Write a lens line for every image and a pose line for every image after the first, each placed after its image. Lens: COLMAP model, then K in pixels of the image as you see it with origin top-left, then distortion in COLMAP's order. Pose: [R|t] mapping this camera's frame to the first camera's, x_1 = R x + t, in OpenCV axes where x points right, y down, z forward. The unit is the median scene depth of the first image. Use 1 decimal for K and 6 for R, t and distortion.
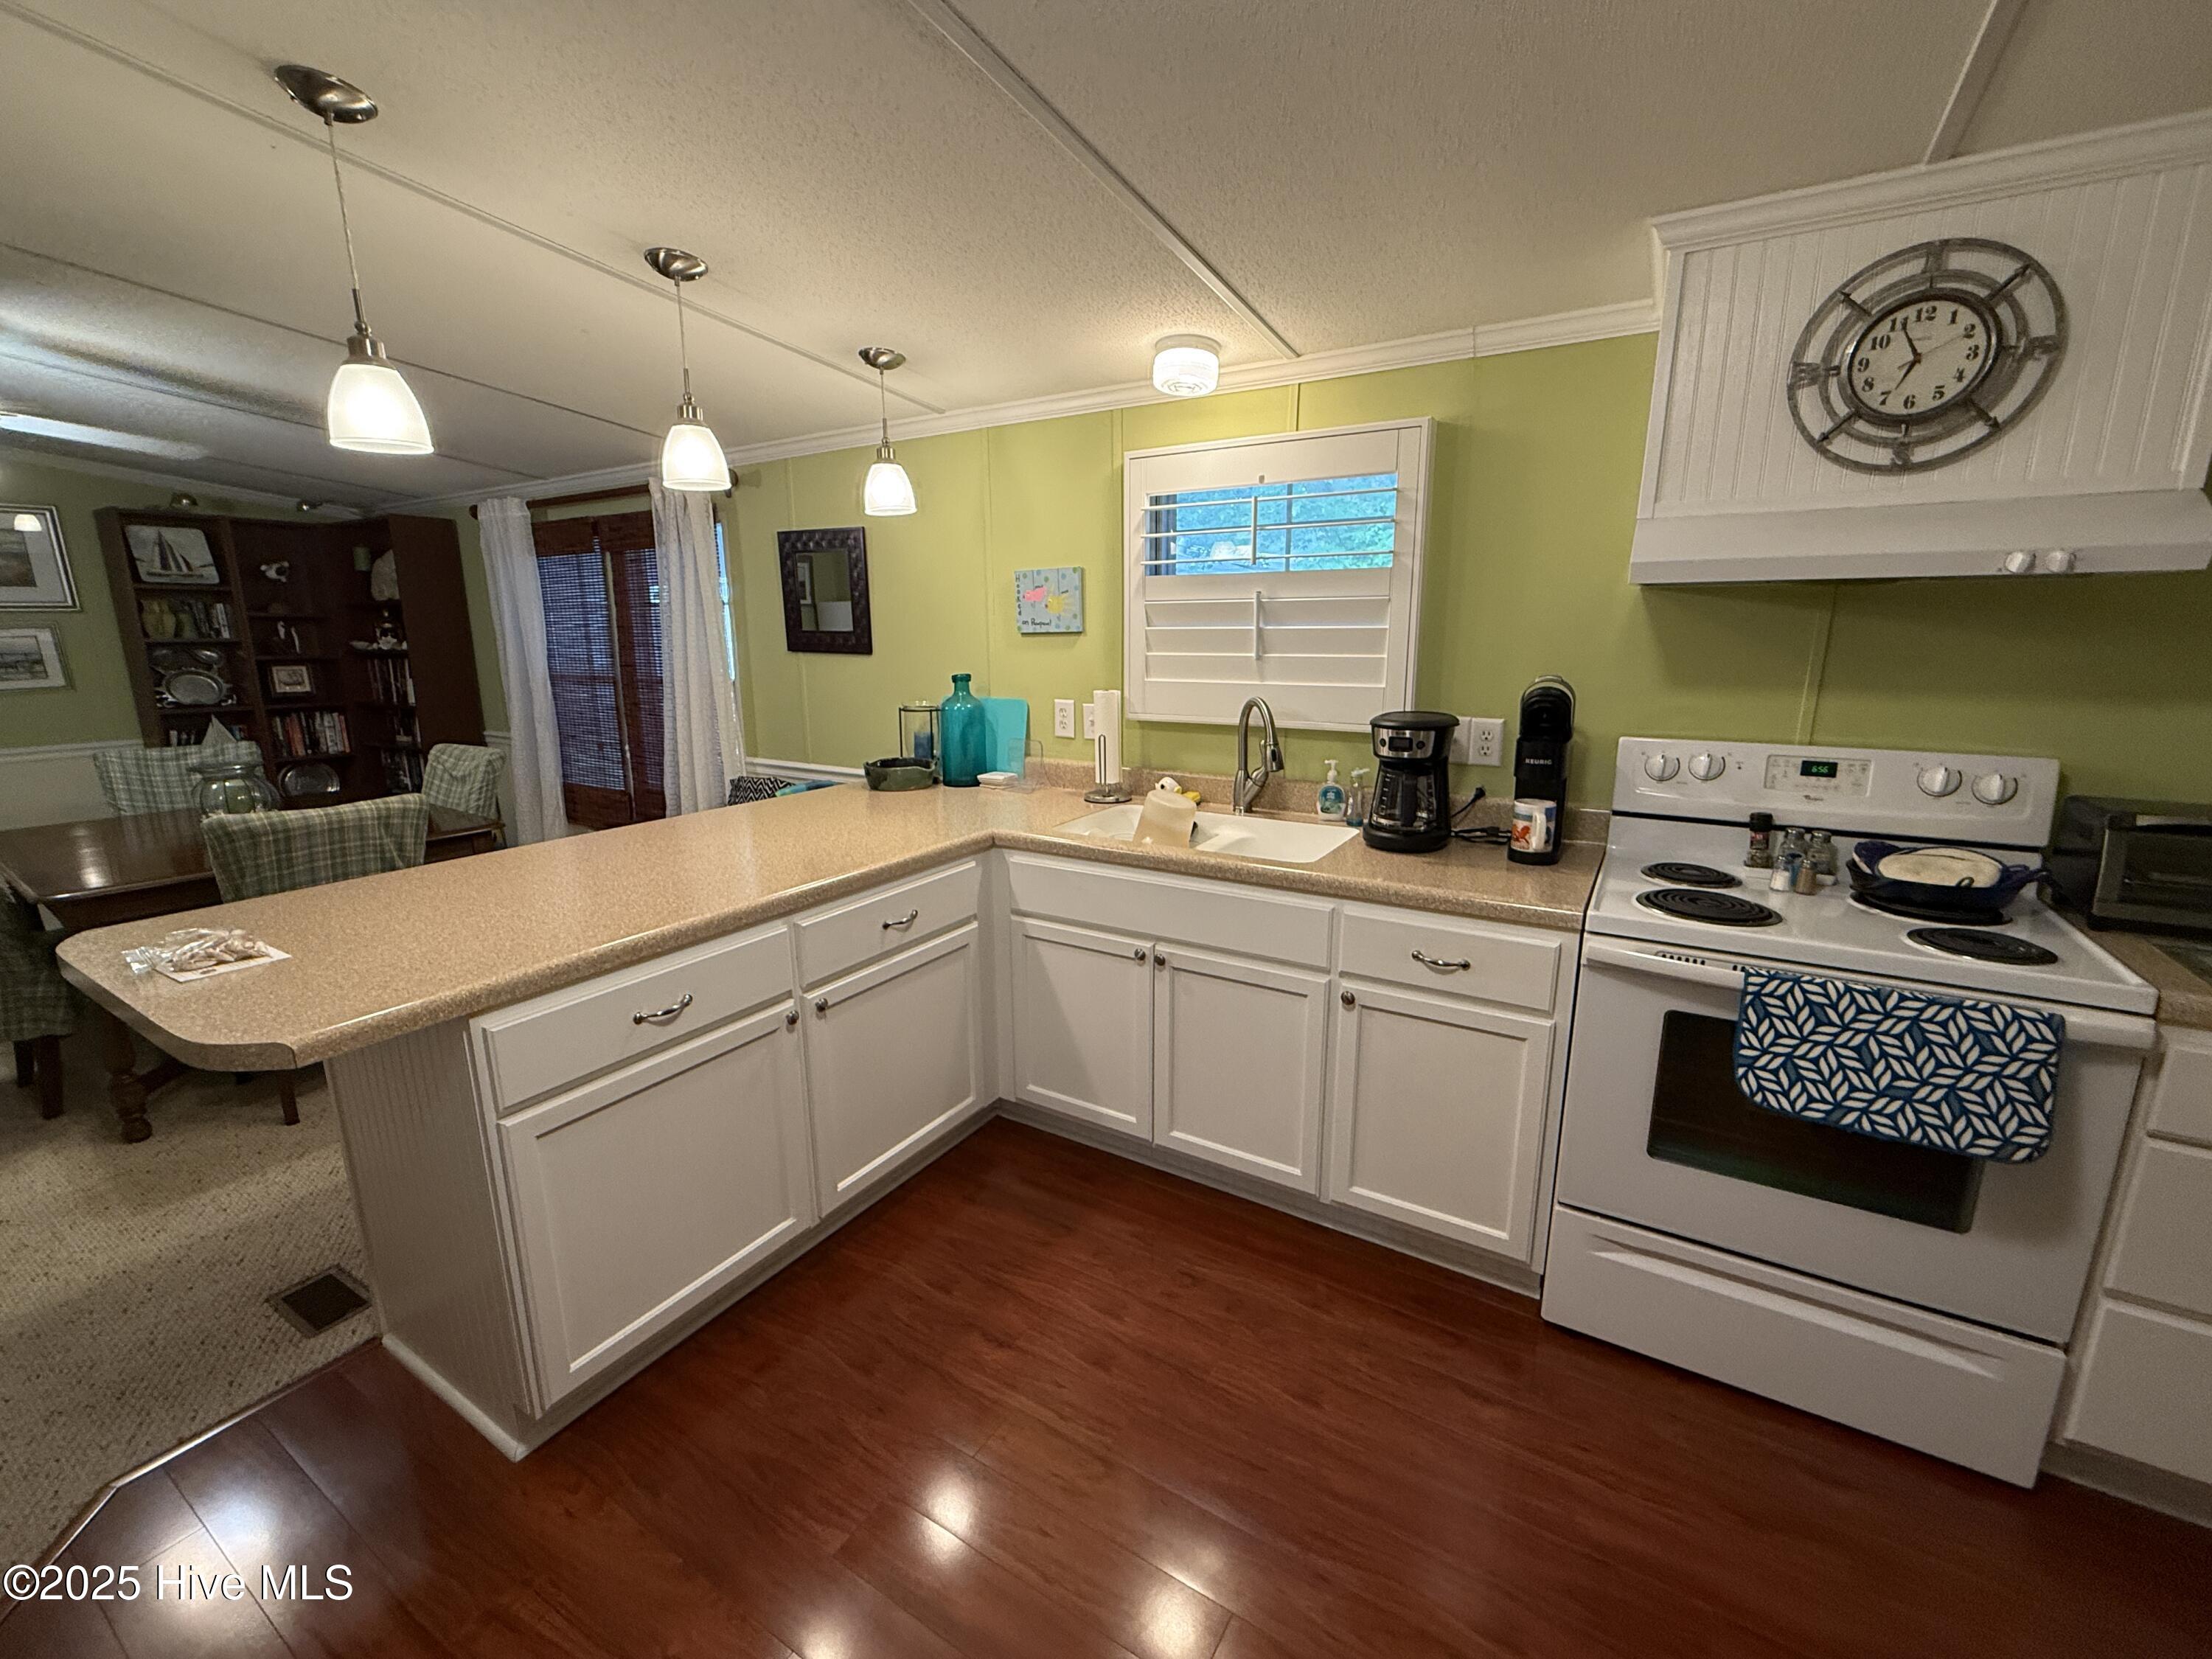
lens RADIAL K [[905.0, 0, 1091.0], [0, 905.0, 825.7], [0, 0, 1]] dist [-0.000484, -0.000334]
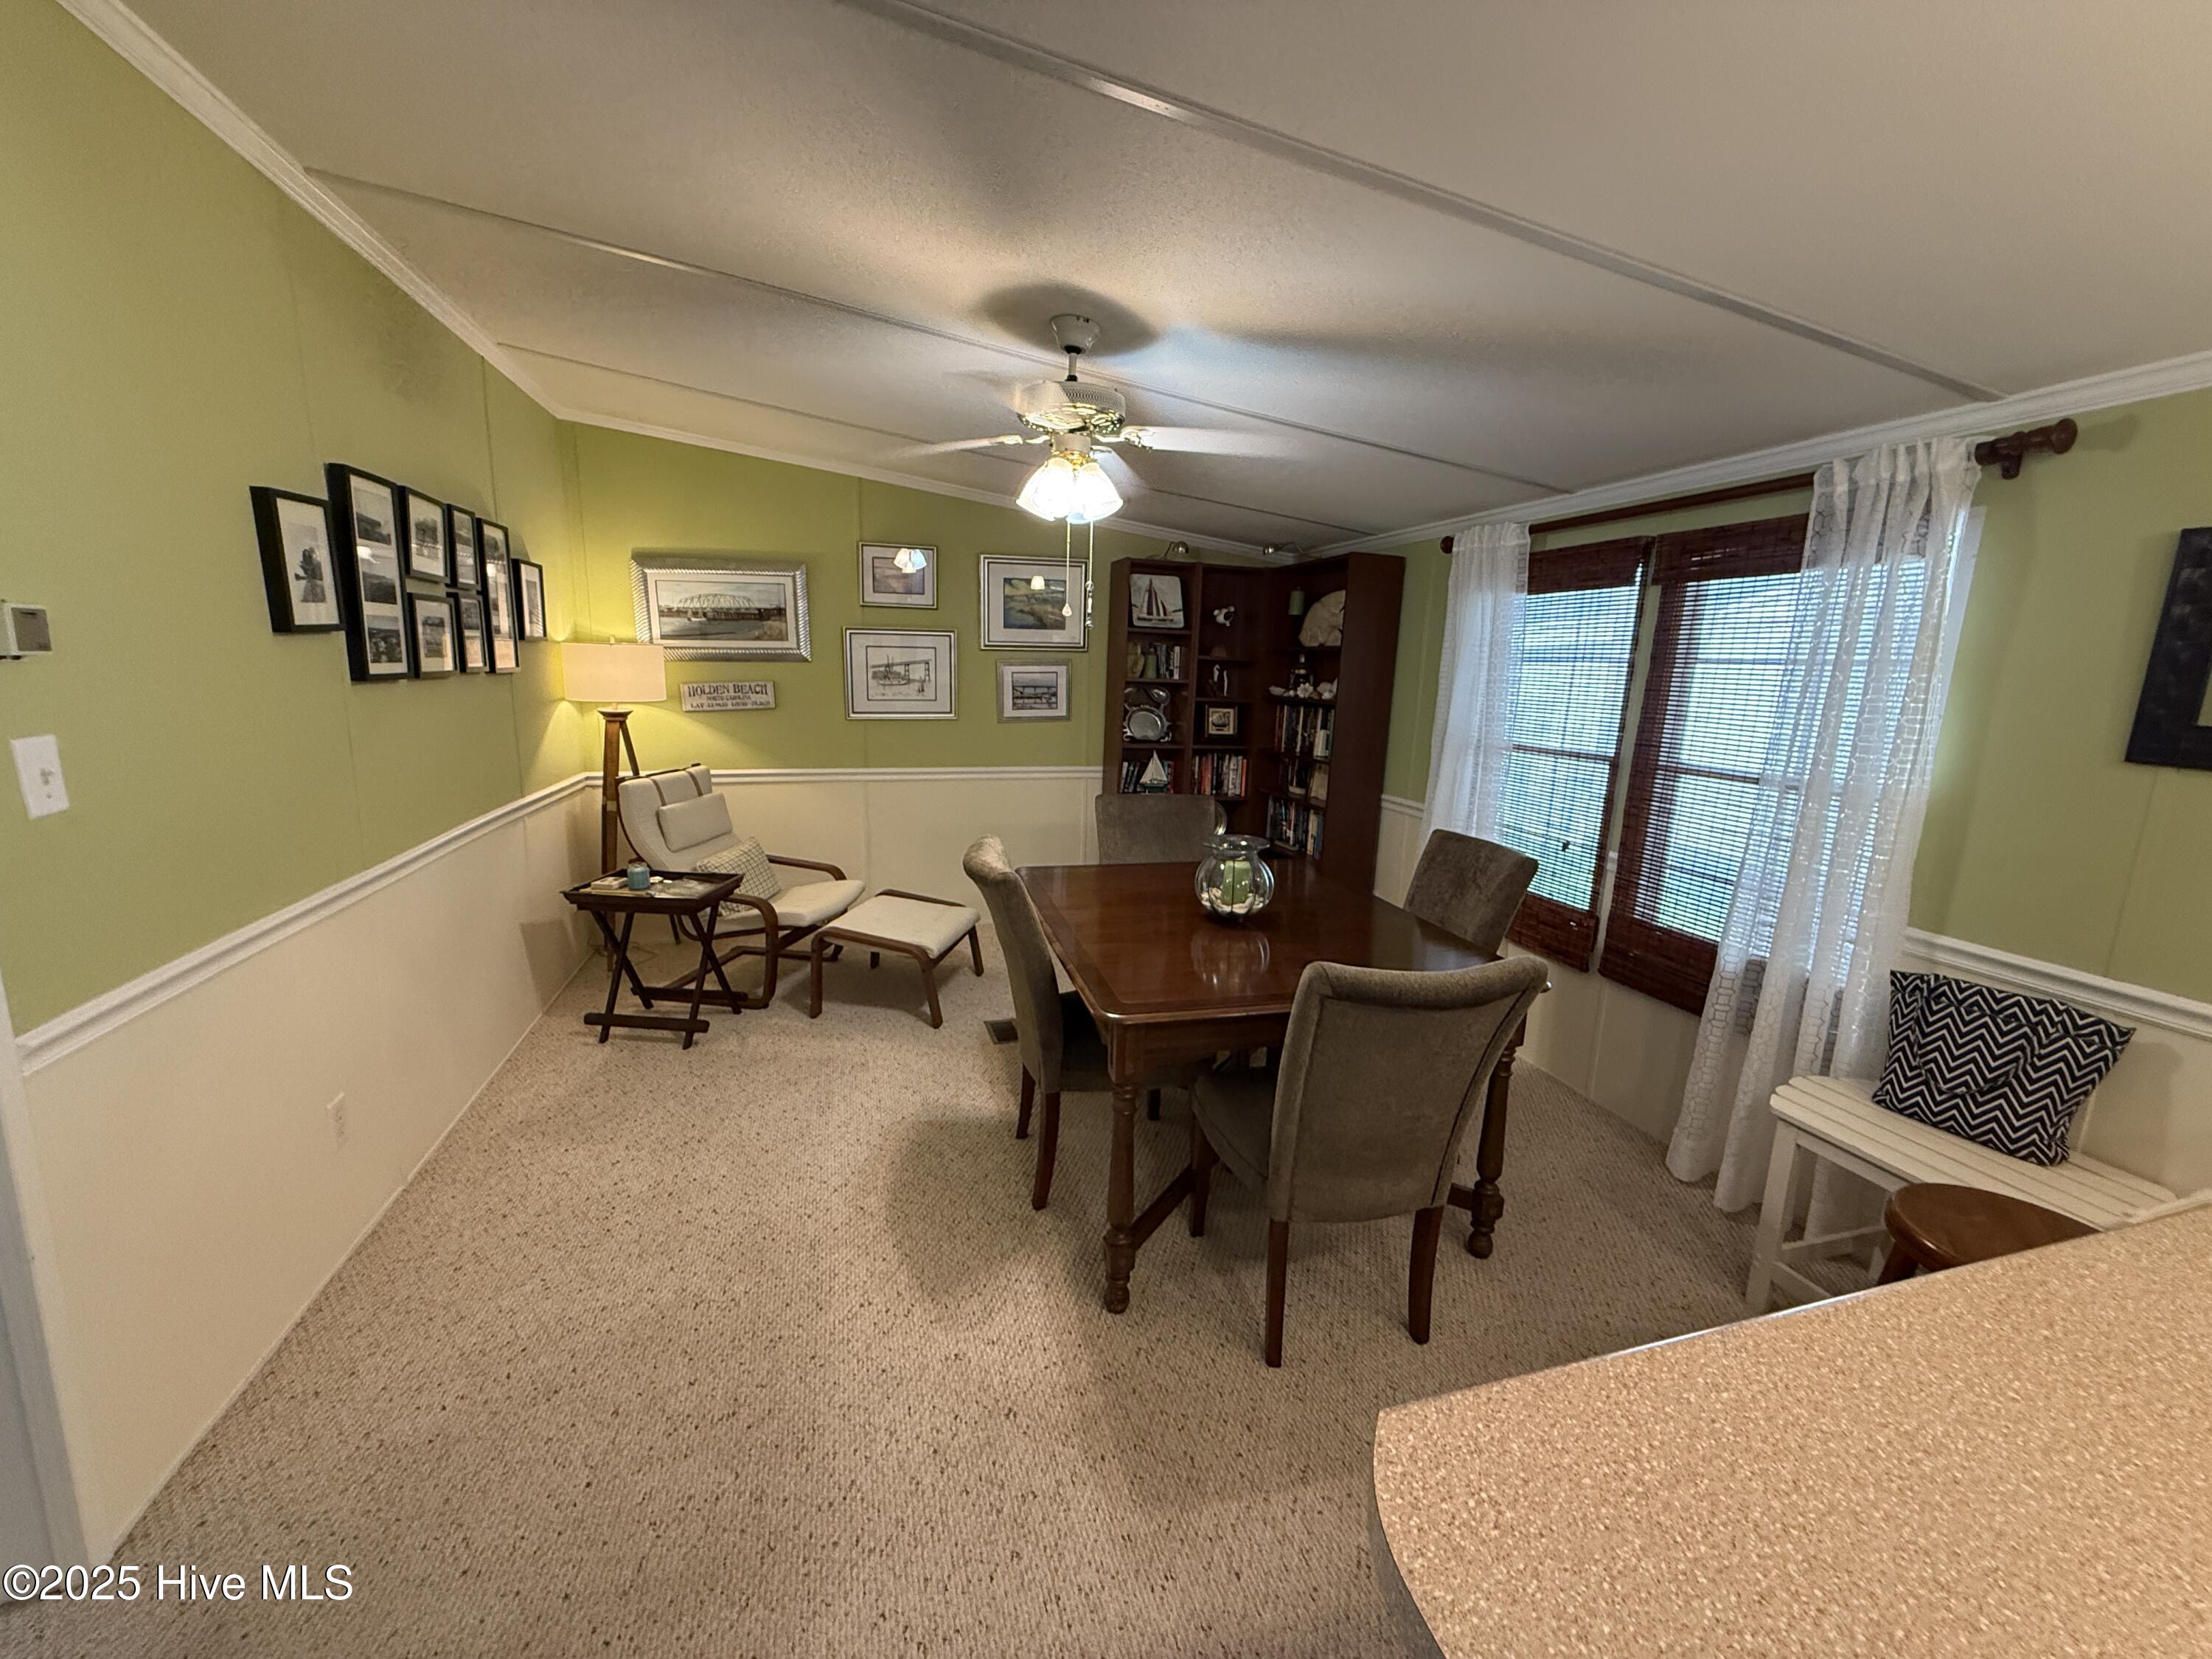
lens RADIAL K [[905.0, 0, 1111.0], [0, 905.0, 833.2], [0, 0, 1]] dist [-0.000484, -0.000334]
pose [[0.740916, 0.151142, -0.654369, -0.340630], [-0.177514, 0.983769, 0.026233, -0.052063], [0.647712, 0.096724, 0.755720, 0.198690]]
